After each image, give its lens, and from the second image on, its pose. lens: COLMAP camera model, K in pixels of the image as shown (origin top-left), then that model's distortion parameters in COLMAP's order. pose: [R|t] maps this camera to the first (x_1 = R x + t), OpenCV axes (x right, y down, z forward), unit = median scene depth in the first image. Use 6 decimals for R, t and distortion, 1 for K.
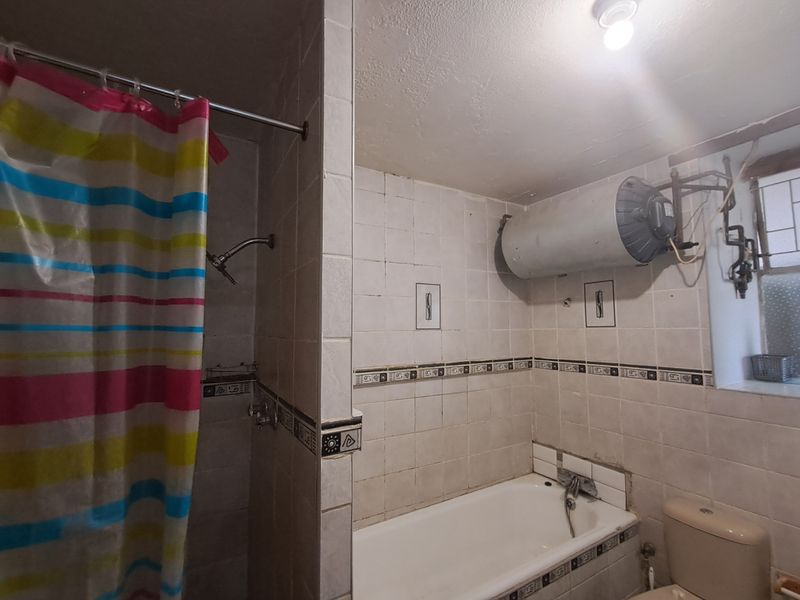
lens RADIAL K [[360.9, 0, 401.3], [0, 360.9, 300.1], [0, 0, 1]] dist [-0.002104, 0.003744]
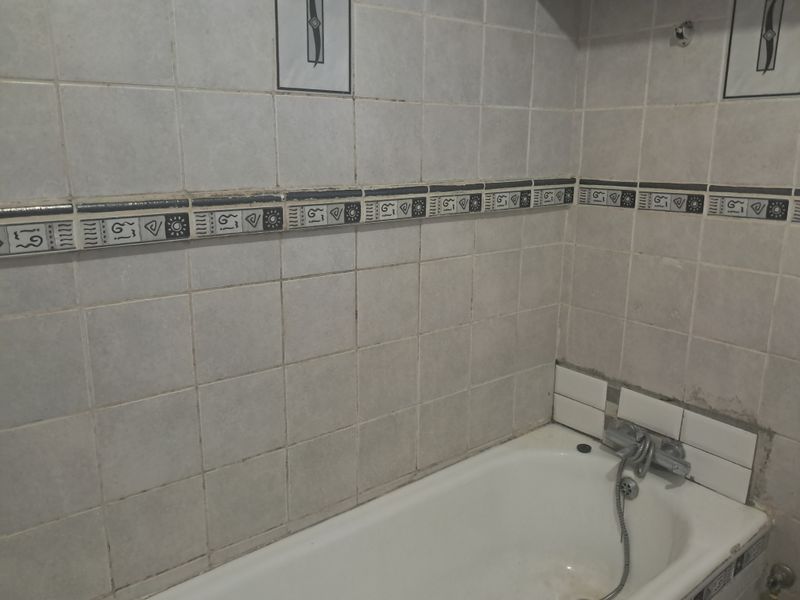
lens RADIAL K [[610.8, 0, 396.6], [0, 610.8, 293.6], [0, 0, 1]] dist [0.002206, -0.021814]
pose [[0.991953, -0.019925, 0.125030, 0.076397], [-0.019746, 0.951106, 0.308234, 0.084346], [-0.125058, -0.308222, 0.943059, 0.373820]]
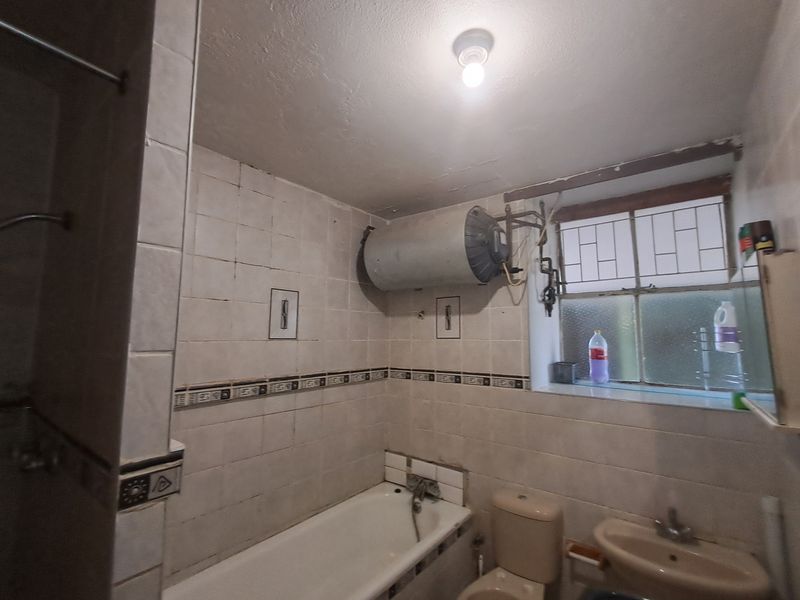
lens RADIAL K [[360.9, 0, 397.9], [0, 360.9, 300.5], [0, 0, 1]] dist [-0.002104, 0.003744]
pose [[0.931884, 0.048565, 0.359491, 0.012770], [-0.040090, 0.998715, -0.030998, -0.000691], [-0.360534, 0.014474, 0.932634, 0.036290]]
